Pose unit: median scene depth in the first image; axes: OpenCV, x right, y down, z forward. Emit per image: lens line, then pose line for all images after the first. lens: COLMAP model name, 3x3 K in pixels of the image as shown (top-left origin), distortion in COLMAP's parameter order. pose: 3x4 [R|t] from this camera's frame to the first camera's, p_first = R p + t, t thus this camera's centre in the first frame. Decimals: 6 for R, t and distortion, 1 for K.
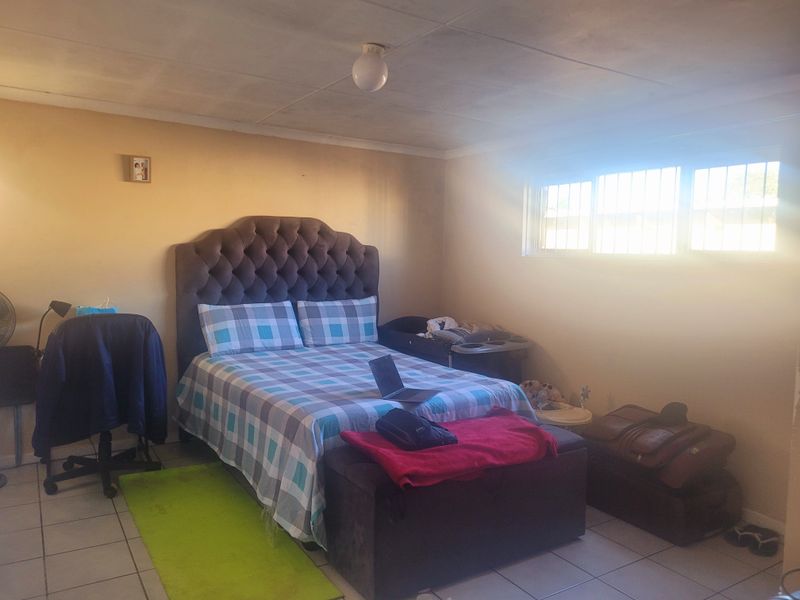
lens RADIAL K [[600.3, 0, 395.7], [0, 600.3, 295.6], [0, 0, 1]] dist [0.023548, -0.014143]
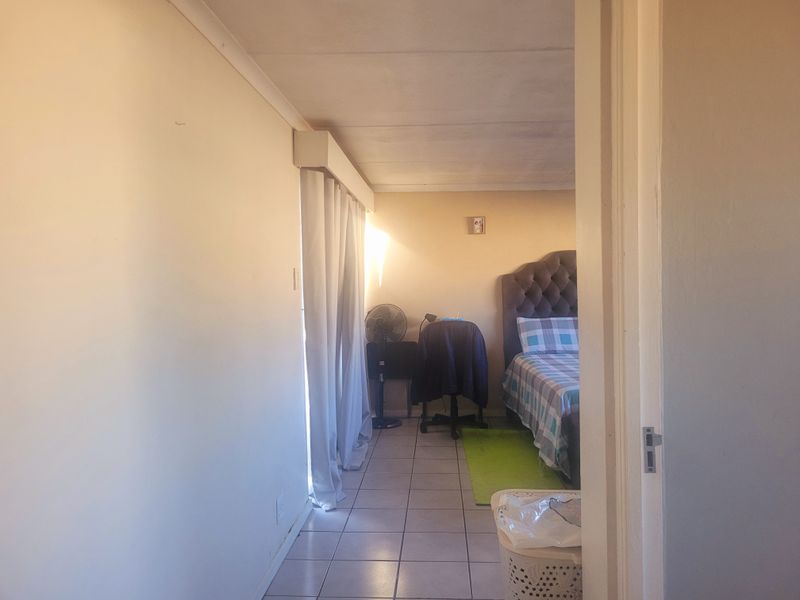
lens RADIAL K [[600.3, 0, 395.1], [0, 600.3, 293.8], [0, 0, 1]] dist [0.023548, -0.014143]
pose [[0.813509, -0.017394, -0.581292, 0.261530], [-0.007493, 0.999156, -0.040384, 0.018849], [0.581504, 0.037208, 0.812693, -0.307805]]
